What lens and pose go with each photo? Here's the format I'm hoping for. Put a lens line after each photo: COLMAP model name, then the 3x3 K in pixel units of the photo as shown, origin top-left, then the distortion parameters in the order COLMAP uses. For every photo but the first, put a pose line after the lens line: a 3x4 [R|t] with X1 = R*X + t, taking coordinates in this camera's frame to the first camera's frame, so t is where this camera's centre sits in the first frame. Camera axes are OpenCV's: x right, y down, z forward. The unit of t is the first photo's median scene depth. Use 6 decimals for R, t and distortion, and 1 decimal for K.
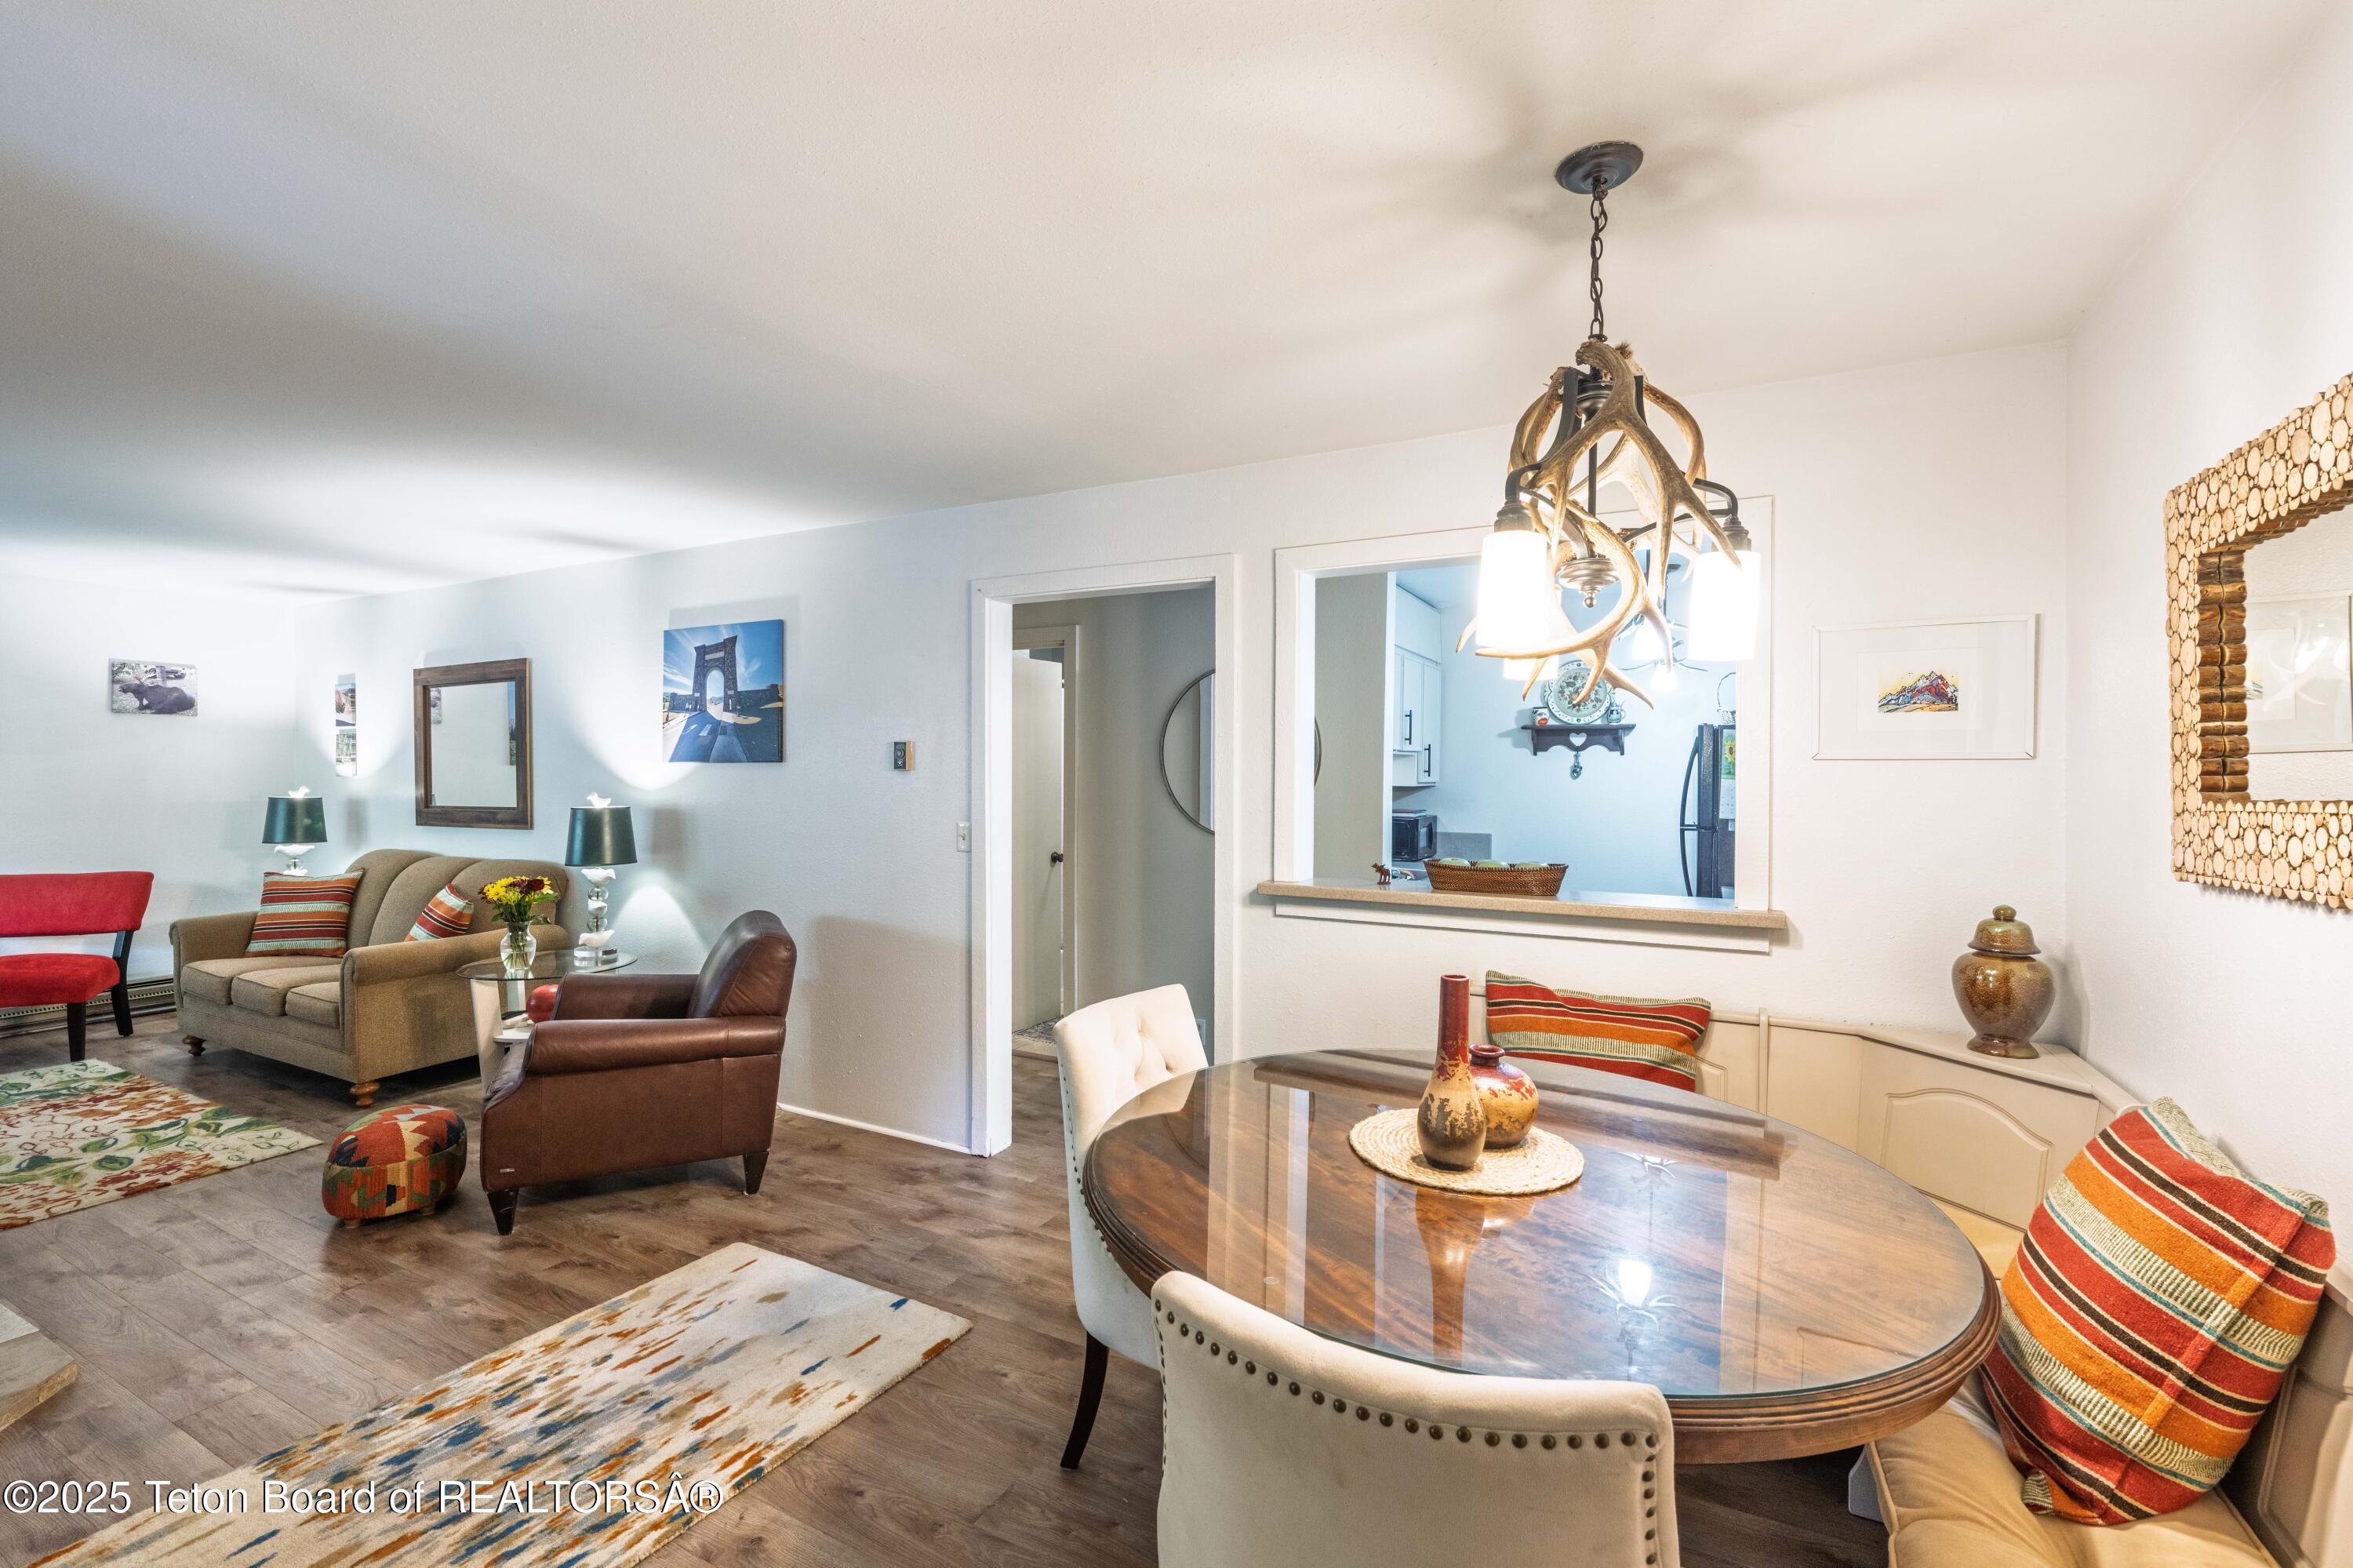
lens RADIAL K [[1016.0, 0, 1176.5], [0, 1016.0, 784.2], [0, 0, 1]] dist [-0.003288, -0.000219]
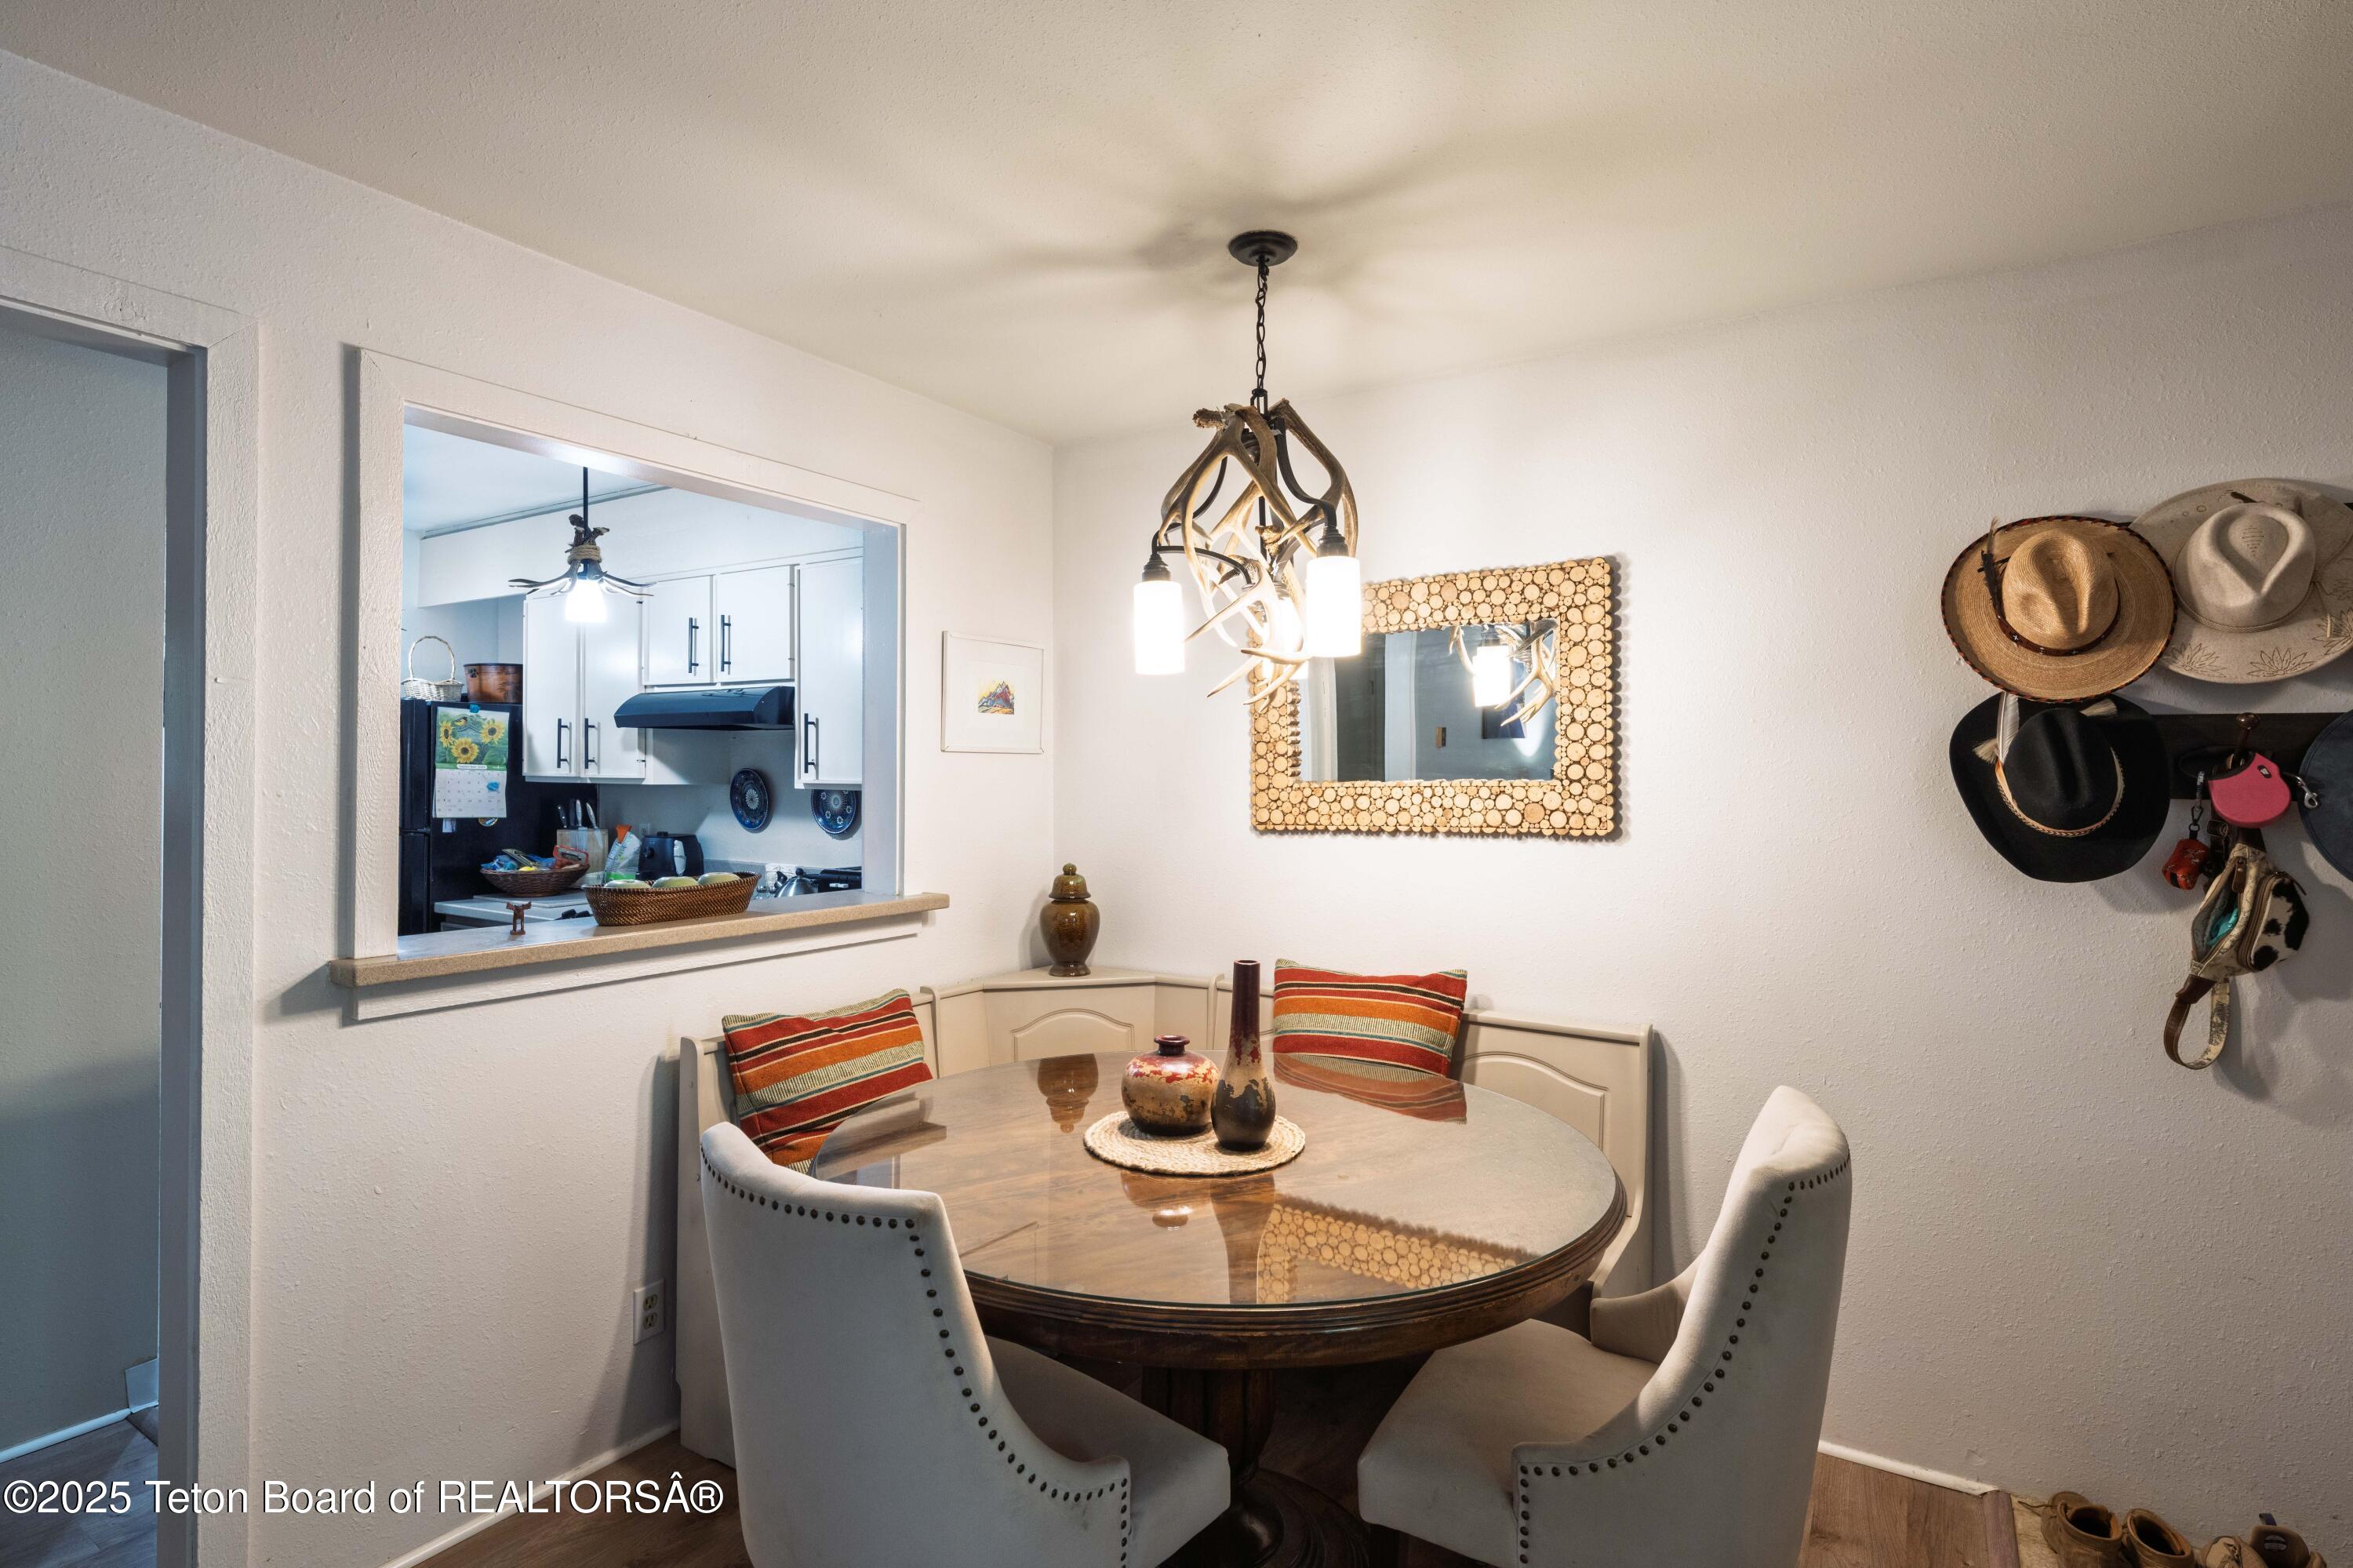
lens RADIAL K [[1163.3, 0, 1165.3], [0, 1163.3, 771.7], [0, 0, 1]] dist [0.006919, 0.000348]
pose [[0.080313, -0.003546, 0.996763, -0.340422], [0.005172, 0.999982, 0.003141, -0.002774], [-0.996756, 0.004903, 0.080330, 0.367258]]
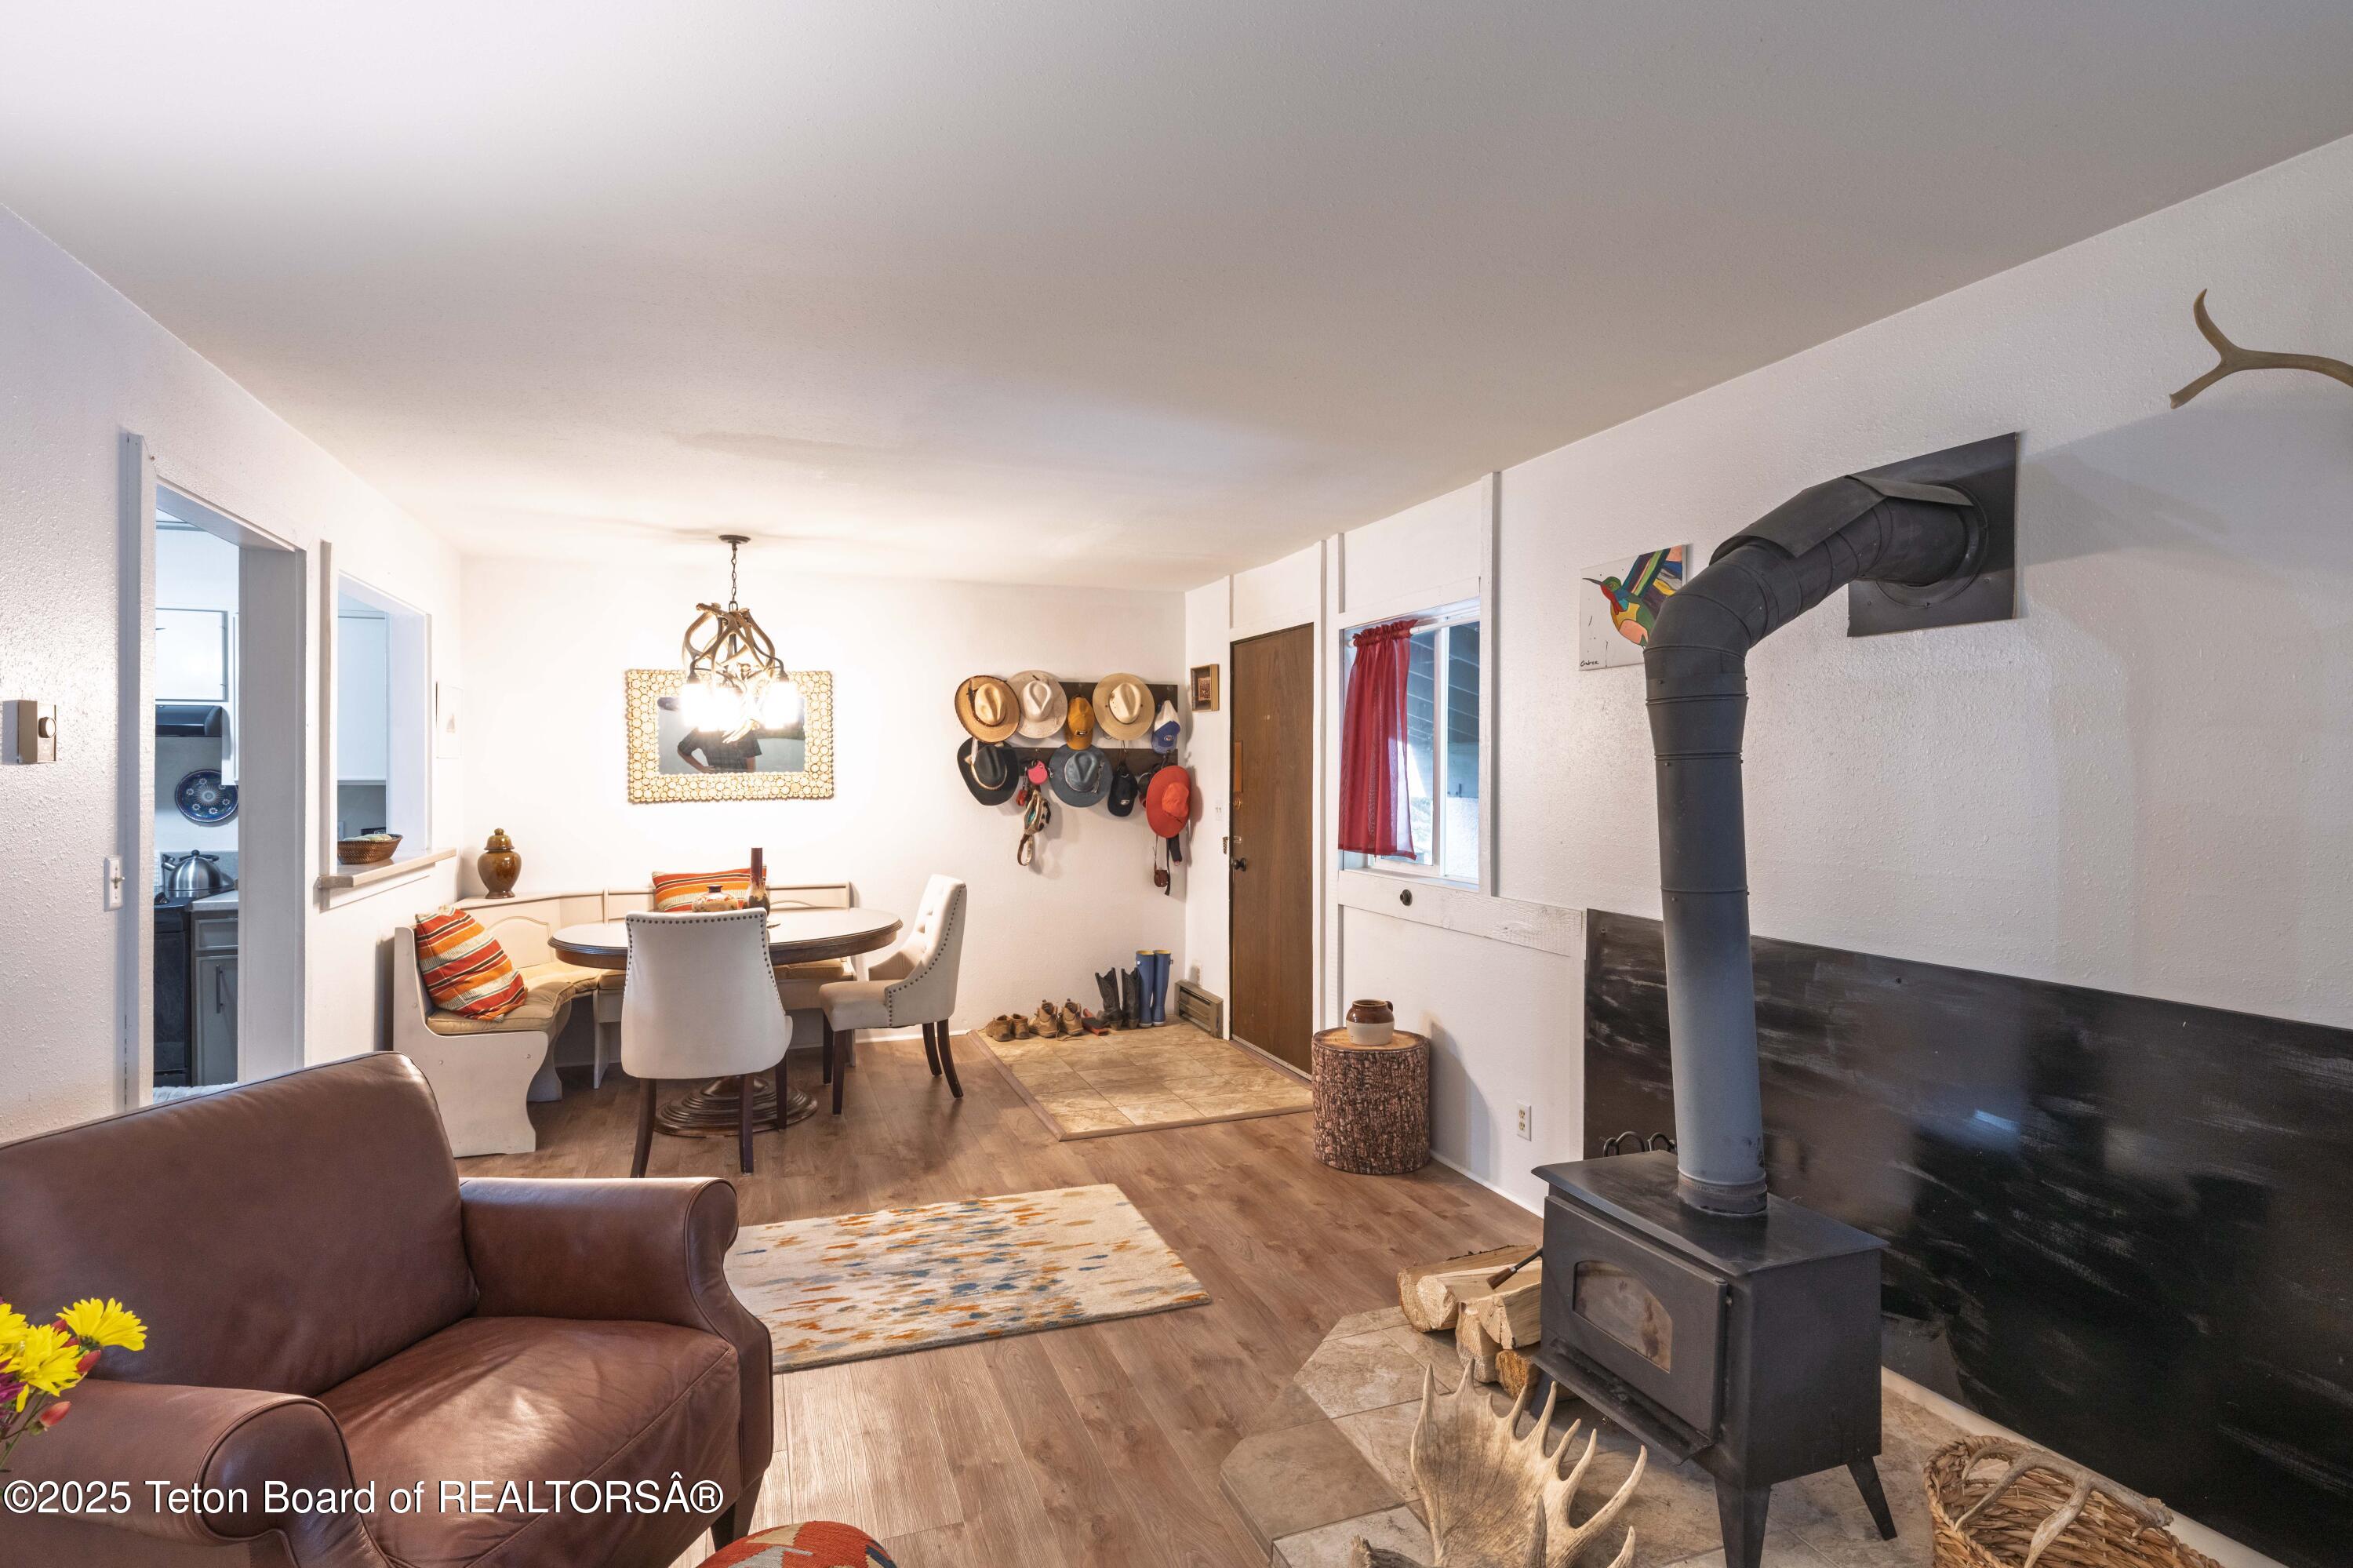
lens RADIAL K [[1163.3, 0, 1173.0], [0, 1163.3, 774.7], [0, 0, 1]] dist [0.006919, 0.000348]
pose [[-0.750138, -0.007551, 0.661239, -0.898566], [0.005579, 0.999827, 0.017747, -0.013315], [-0.661258, 0.017002, -0.749966, 0.924278]]
